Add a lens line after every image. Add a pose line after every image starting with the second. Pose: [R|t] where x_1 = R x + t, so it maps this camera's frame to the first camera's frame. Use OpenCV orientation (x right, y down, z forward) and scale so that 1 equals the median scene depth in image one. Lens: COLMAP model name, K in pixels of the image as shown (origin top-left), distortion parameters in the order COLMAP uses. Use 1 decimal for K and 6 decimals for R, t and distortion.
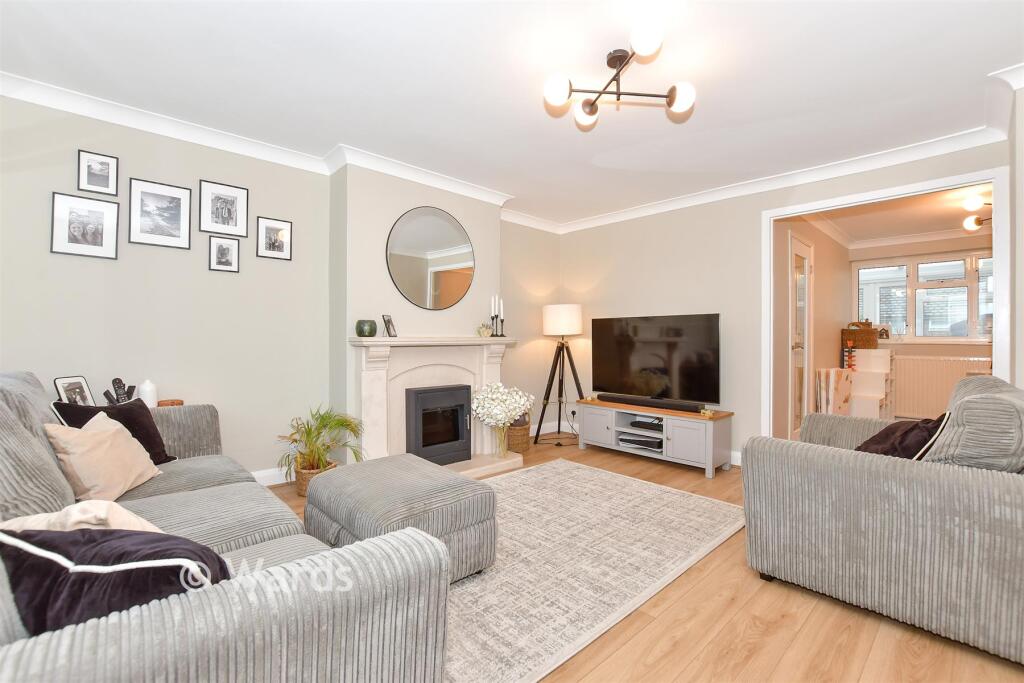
lens RADIAL K [[447.9, 0, 512.8], [0, 447.9, 338.7], [0, 0, 1]] dist [-0.022763, 0.000938]
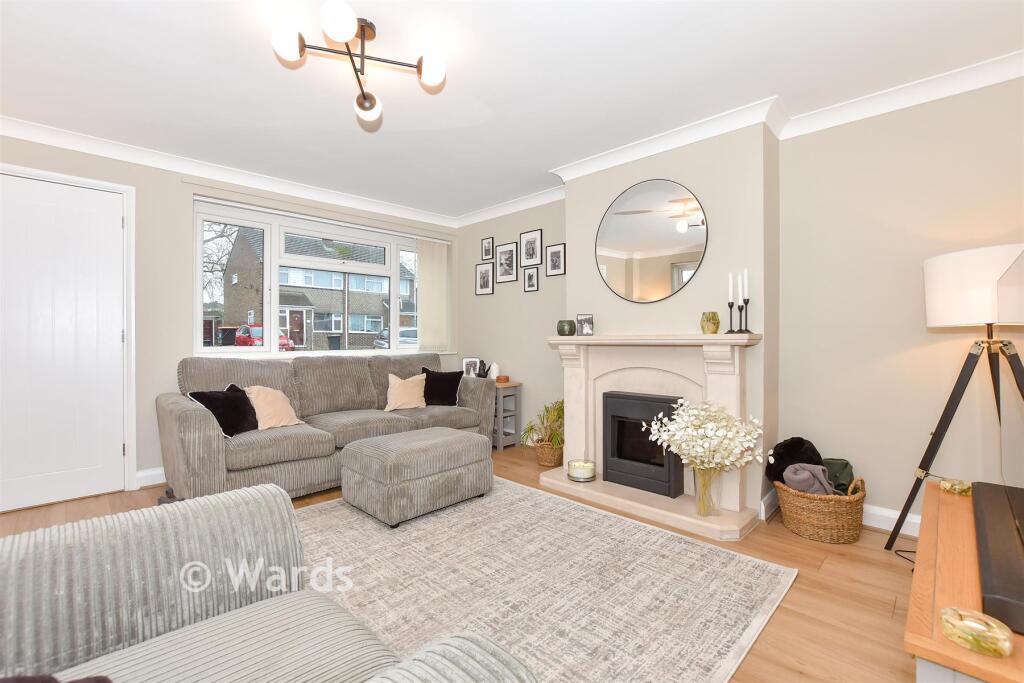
lens RADIAL K [[447.9, 0, 512.9], [0, 447.9, 336.9], [0, 0, 1]] dist [-0.022763, 0.000938]
pose [[0.036221, -0.004279, -0.999335, 0.803428], [0.007254, 0.999966, -0.004018, 0.001848], [0.999317, -0.007104, 0.036251, 0.884027]]
